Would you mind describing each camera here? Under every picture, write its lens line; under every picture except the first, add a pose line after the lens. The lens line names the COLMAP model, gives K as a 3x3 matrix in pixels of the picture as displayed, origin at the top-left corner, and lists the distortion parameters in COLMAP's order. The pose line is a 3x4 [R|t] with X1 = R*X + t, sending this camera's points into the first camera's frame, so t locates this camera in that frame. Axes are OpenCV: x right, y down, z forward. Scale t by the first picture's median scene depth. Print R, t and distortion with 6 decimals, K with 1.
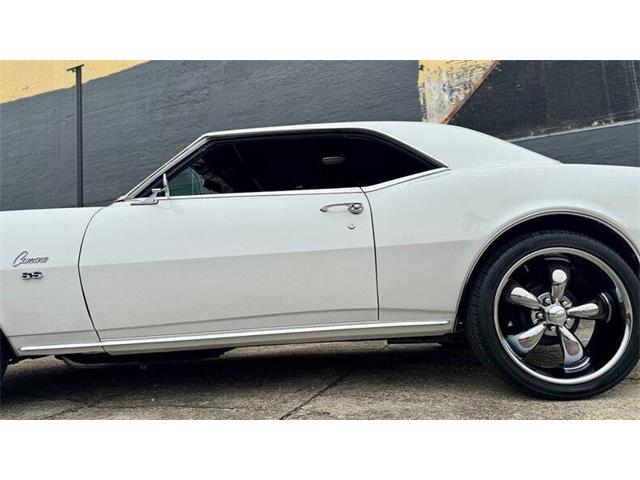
lens RADIAL K [[447.4, 0, 321.0], [0, 447.4, 245.6], [0, 0, 1]] dist [0.000725, 0.000156]
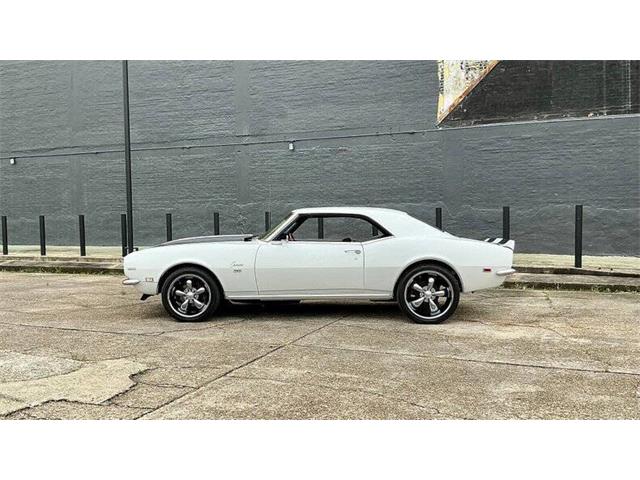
lens RADIAL K [[640.2, 0, 323.5], [0, 640.2, 238.2], [0, 0, 1]] dist [0.027510, 0.000000]
pose [[0.998788, 0.048762, -0.006755, -0.024275], [-0.047422, 0.989870, 0.133823, -0.153596], [0.013212, -0.133340, 0.990982, -0.642945]]
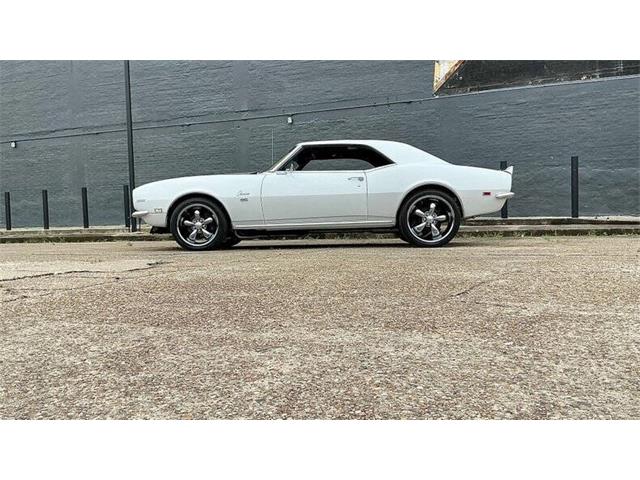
lens RADIAL K [[640.2, 0, 323.4], [0, 640.2, 242.4], [0, 0, 1]] dist [0.027510, 0.000000]
pose [[0.999504, 0.031458, -0.001485, -0.031031], [-0.031037, 0.991933, 0.122906, -0.039849], [0.005339, -0.122799, 0.992417, -0.681846]]
